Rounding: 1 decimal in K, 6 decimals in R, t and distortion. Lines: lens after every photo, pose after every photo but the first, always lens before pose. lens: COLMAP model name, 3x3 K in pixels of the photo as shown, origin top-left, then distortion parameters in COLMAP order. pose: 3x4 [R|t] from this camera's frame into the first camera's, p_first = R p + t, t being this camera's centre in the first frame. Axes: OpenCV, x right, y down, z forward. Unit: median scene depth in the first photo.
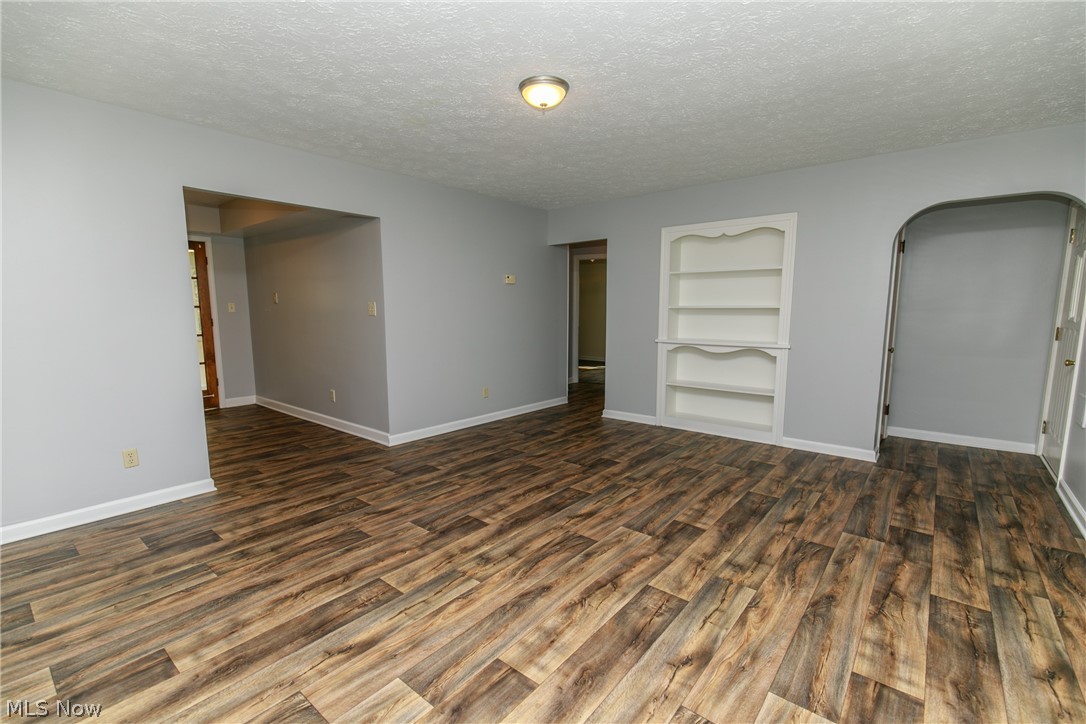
lens RADIAL K [[486.1, 0, 543.0], [0, 486.1, 362.0], [0, 0, 1]] dist [0.014036, 0.000008]
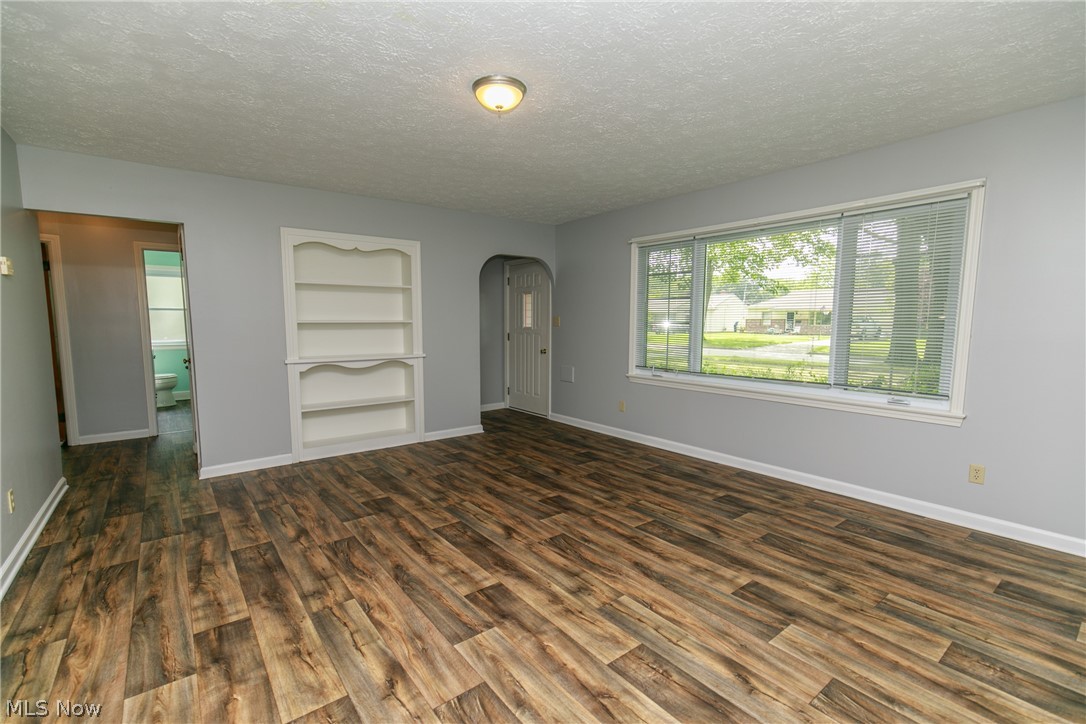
lens RADIAL K [[485.4, 0, 543.0], [0, 485.4, 370.4], [0, 0, 1]] dist [0.009924, -0.000179]
pose [[0.219693, -0.099703, 0.970461, -0.623347], [0.110797, 0.990878, 0.076718, -0.059235], [-0.969257, 0.090670, 0.228736, 0.507205]]
